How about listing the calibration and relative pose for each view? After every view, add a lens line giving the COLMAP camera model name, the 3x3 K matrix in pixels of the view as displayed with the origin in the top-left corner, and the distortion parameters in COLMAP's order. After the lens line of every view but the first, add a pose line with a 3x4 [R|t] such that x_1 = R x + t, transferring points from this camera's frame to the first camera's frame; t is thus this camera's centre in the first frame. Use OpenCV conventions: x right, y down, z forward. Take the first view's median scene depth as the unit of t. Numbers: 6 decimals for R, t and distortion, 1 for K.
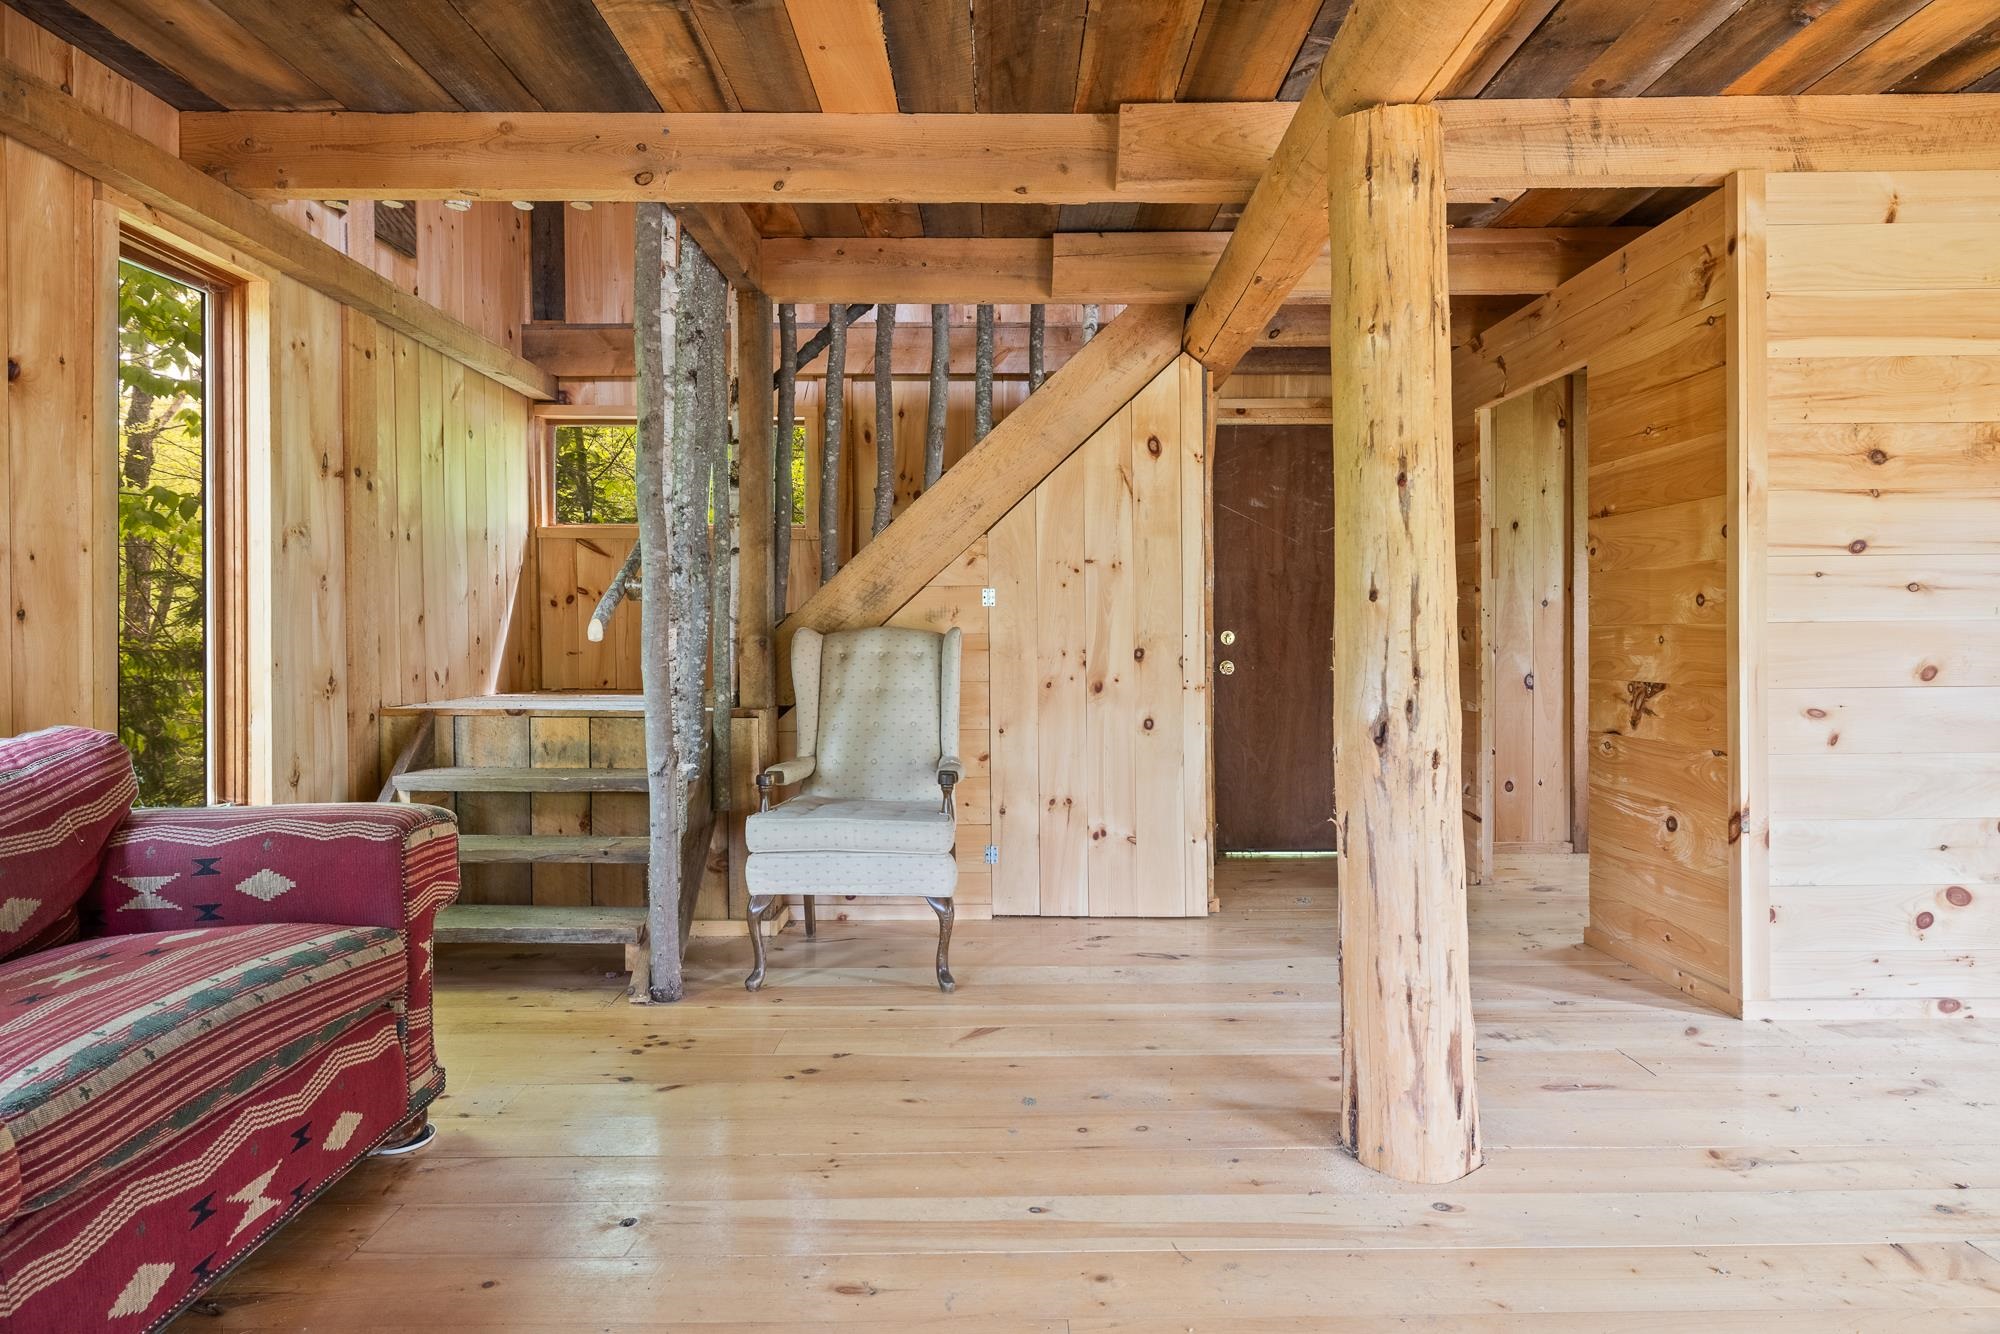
lens RADIAL K [[1094.9, 0, 1001.6], [0, 1094.9, 646.8], [0, 0, 1]] dist [0.002345, -0.001191]
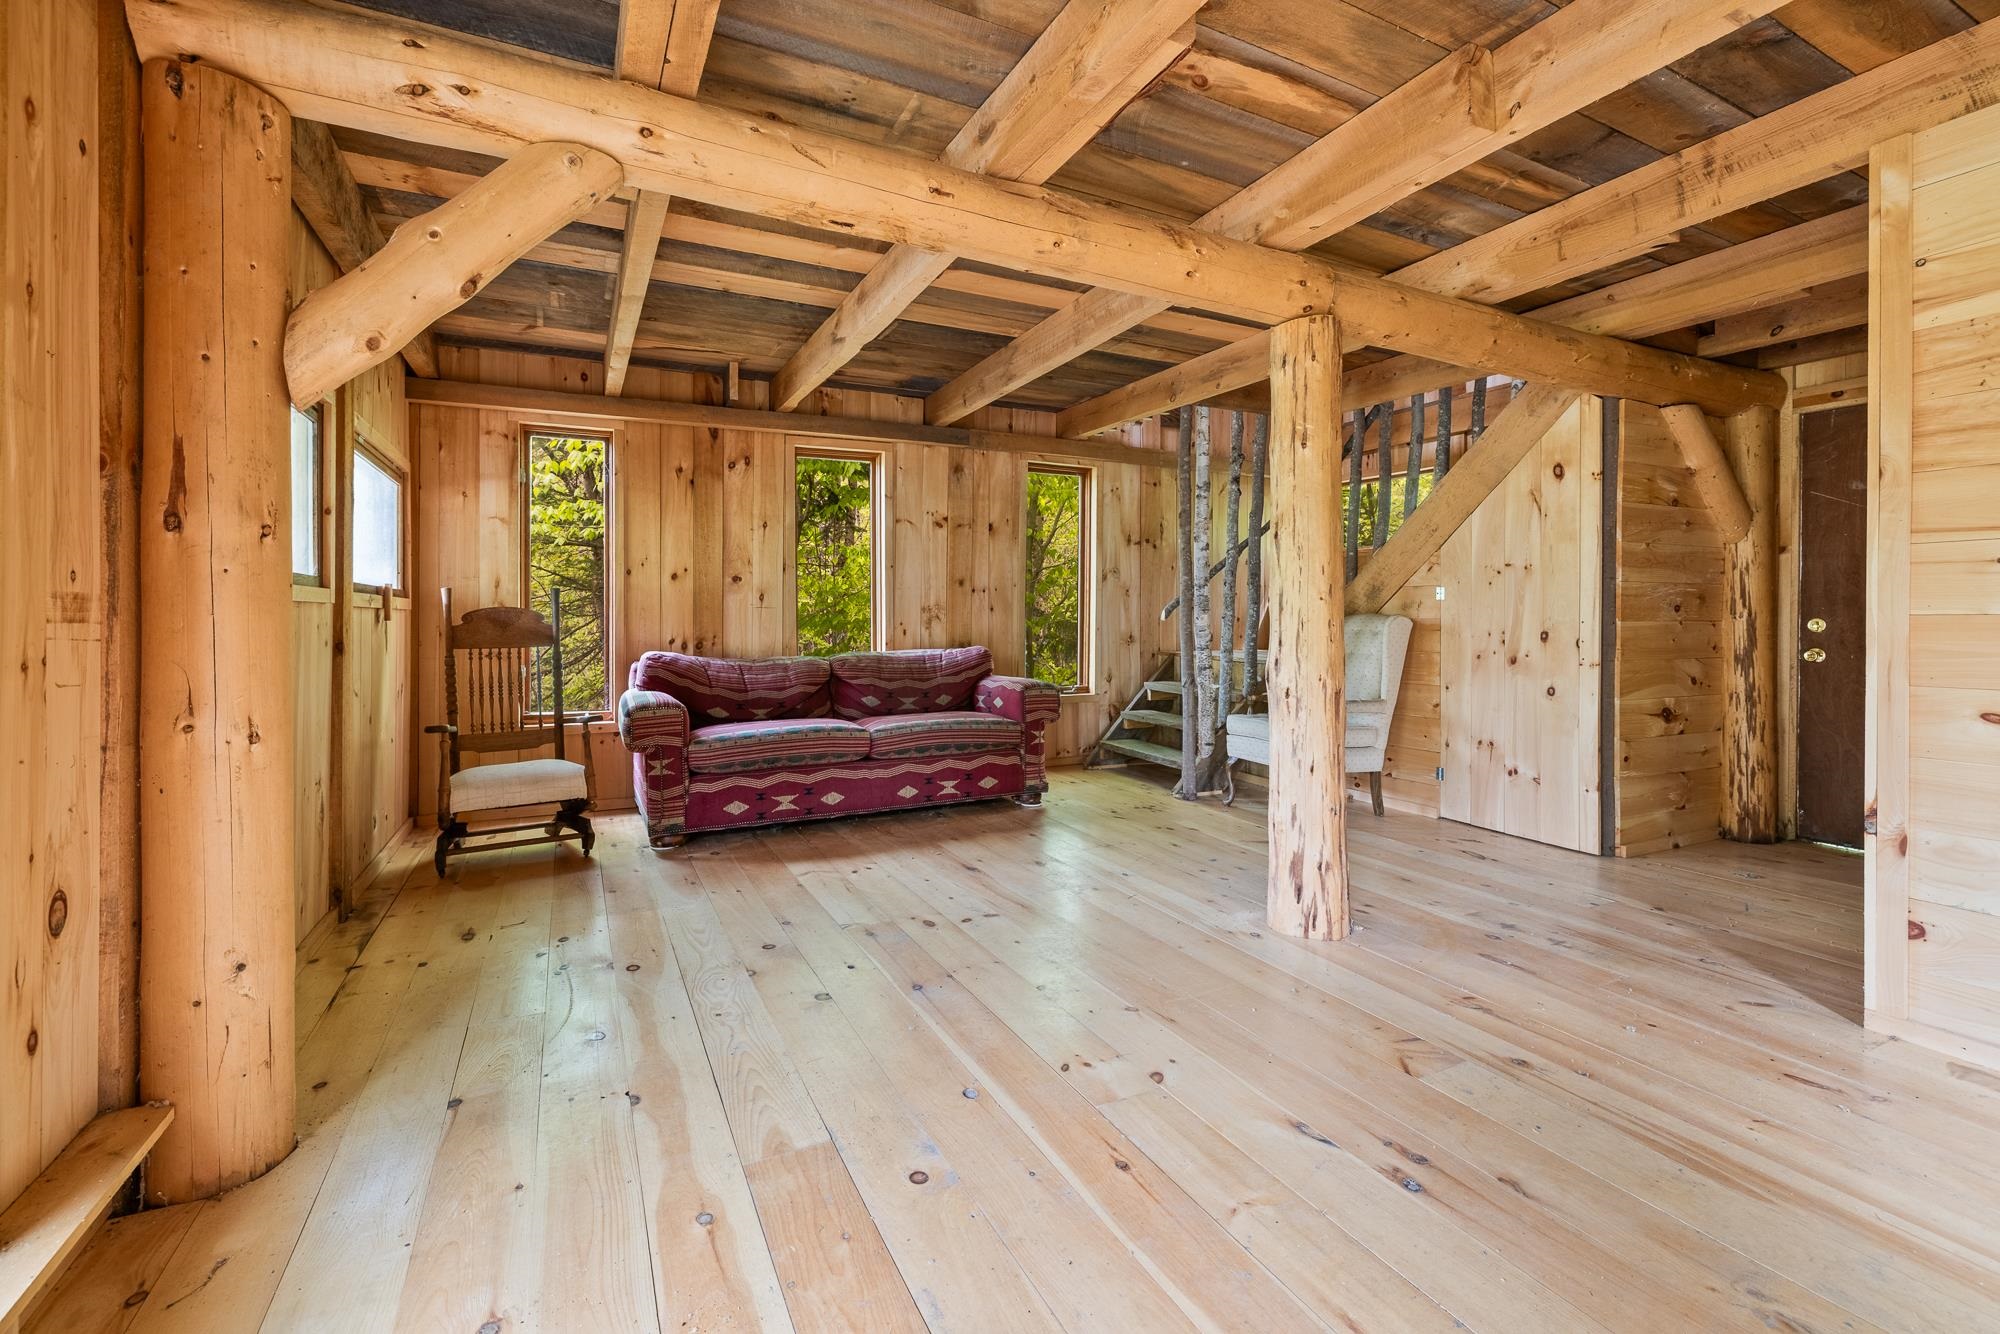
lens RADIAL K [[849.4, 0, 998.1], [0, 849.4, 621.7], [0, 0, 1]] dist [-0.001875, -0.000065]
pose [[0.451685, 0.013048, -0.892082, 0.764093], [-0.015167, 0.999861, 0.006945, -0.007668], [0.892048, 0.010393, 0.451820, -0.015002]]
